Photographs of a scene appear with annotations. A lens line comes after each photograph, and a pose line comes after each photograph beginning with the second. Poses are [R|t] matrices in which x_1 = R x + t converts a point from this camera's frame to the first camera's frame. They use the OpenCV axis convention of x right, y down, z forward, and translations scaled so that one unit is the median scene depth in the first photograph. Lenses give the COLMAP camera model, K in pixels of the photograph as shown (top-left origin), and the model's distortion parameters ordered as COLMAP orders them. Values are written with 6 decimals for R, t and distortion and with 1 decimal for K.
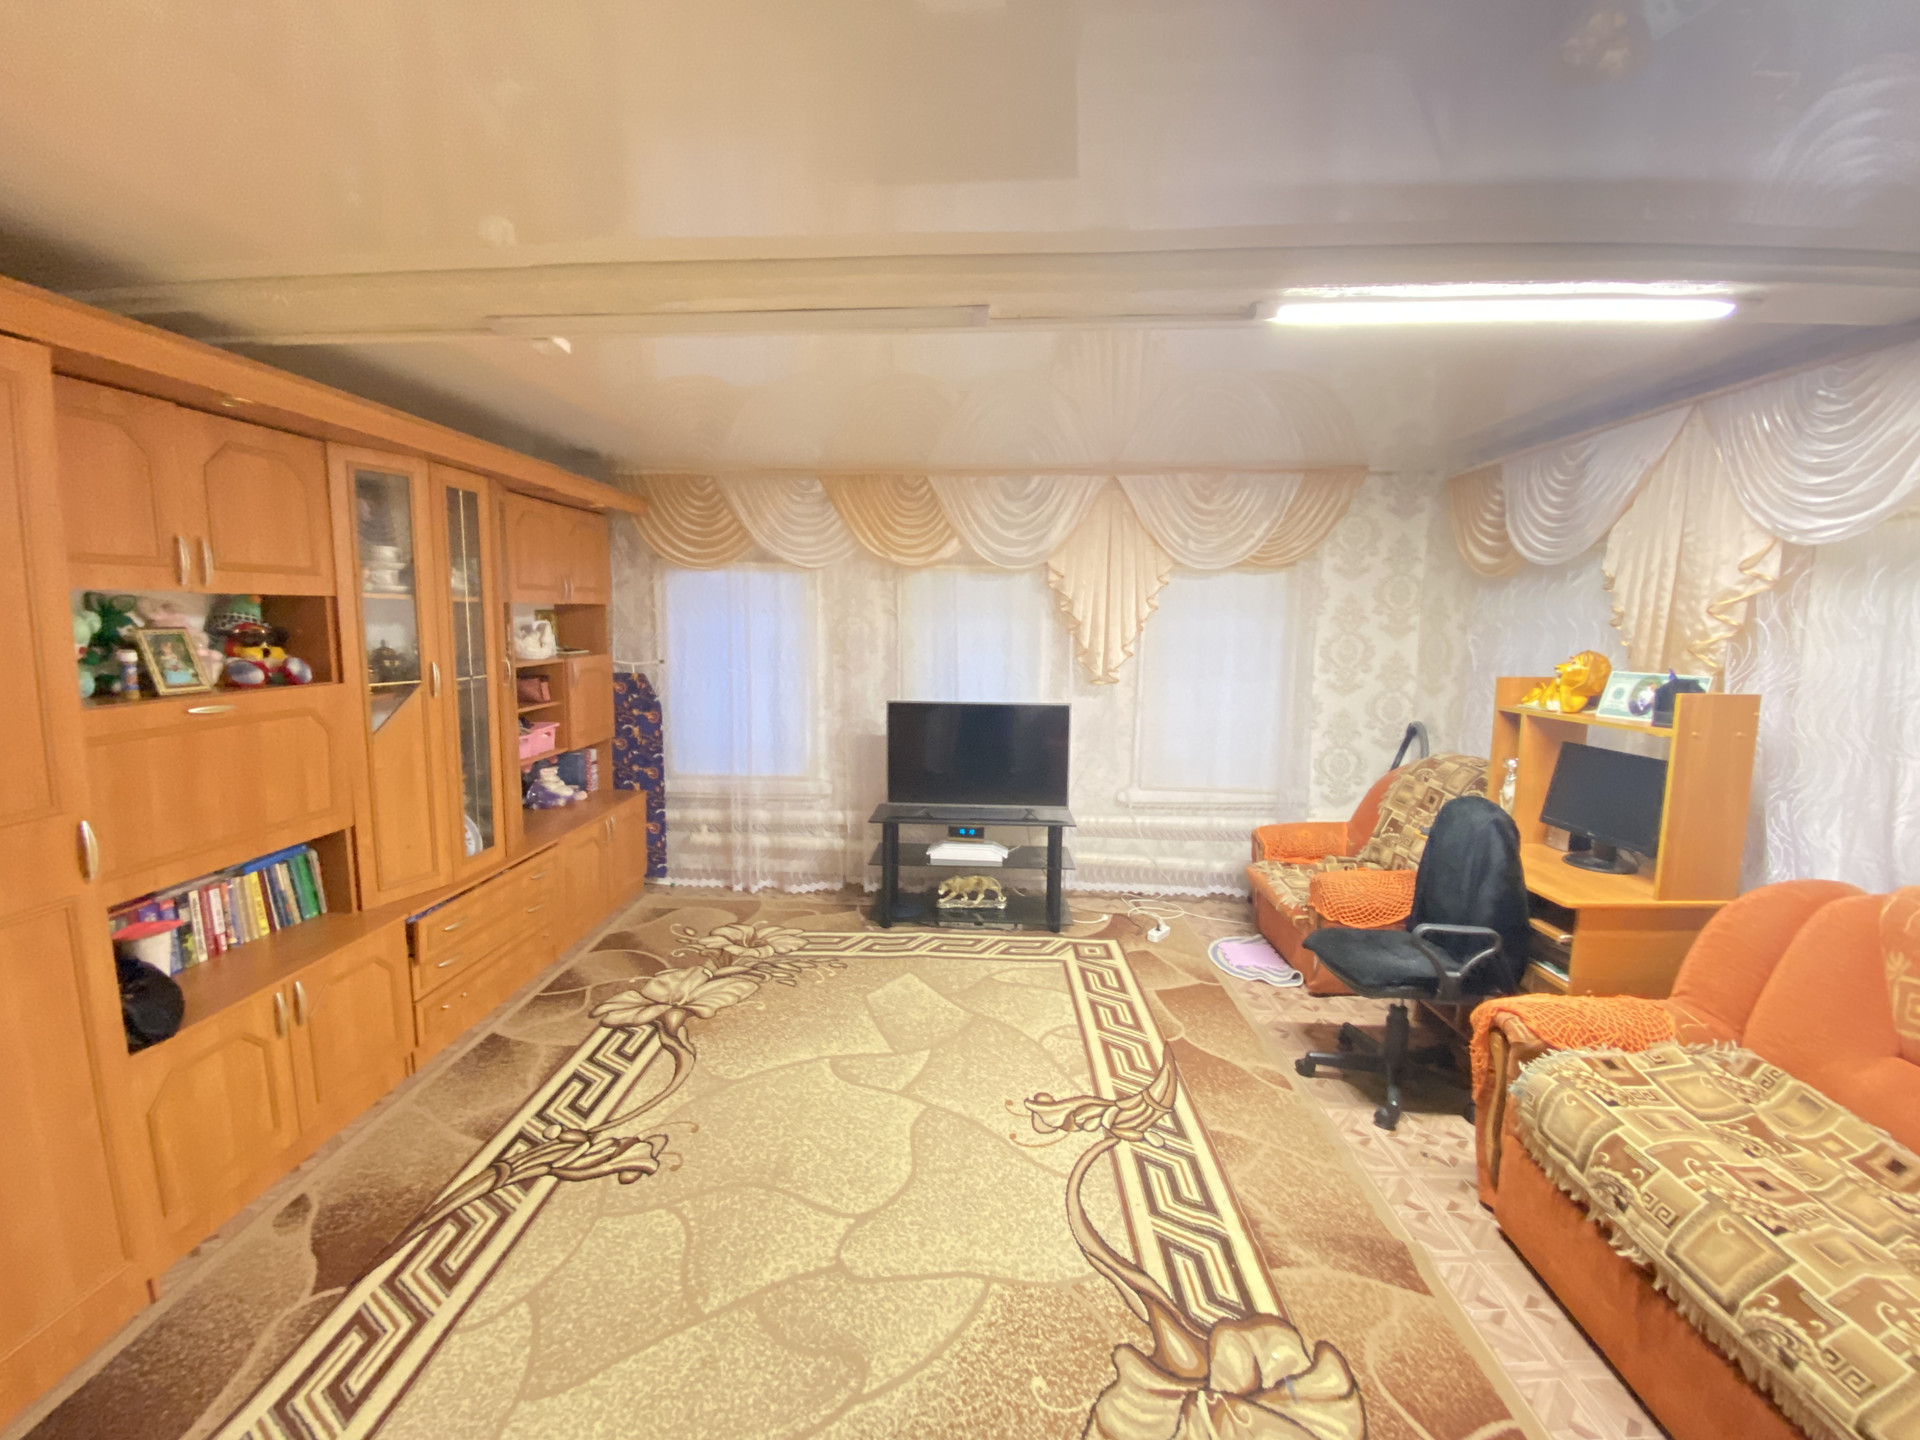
lens RADIAL K [[776.5, 0, 960.0], [0, 776.5, 720.0], [0, 0, 1]] dist [0.024763, -0.021834]
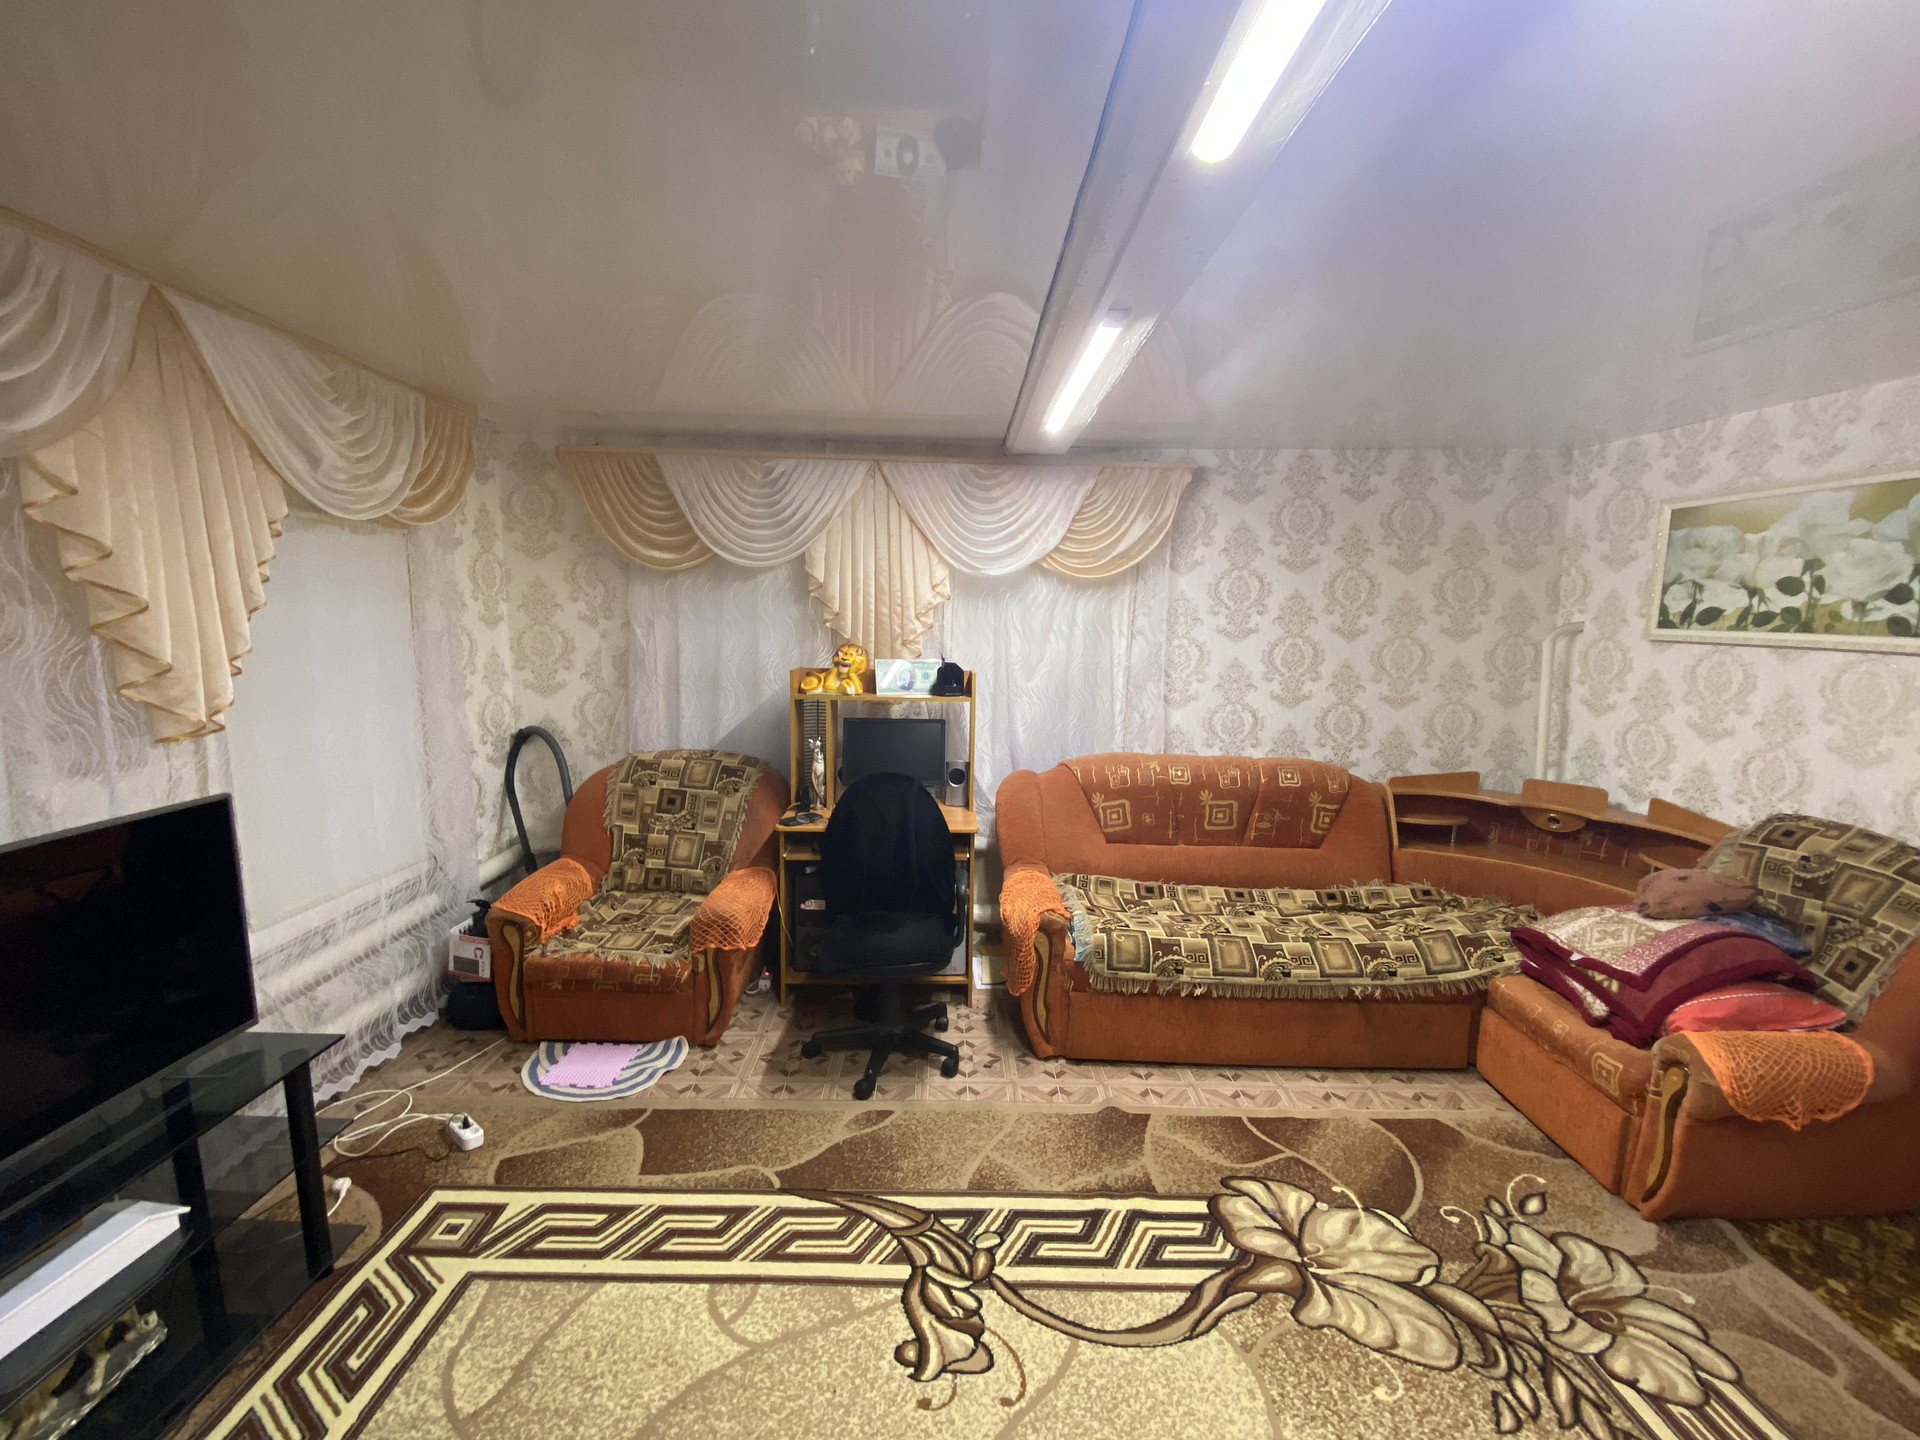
lens RADIAL K [[776.5, 0, 960.0], [0, 776.5, 720.0], [0, 0, 1]] dist [0.024763, -0.021834]
pose [[-0.032150, -0.130466, 0.990931, -0.478566], [0.100194, 0.986029, 0.133071, -0.122942], [-0.994448, 0.103564, -0.018629, 0.922757]]
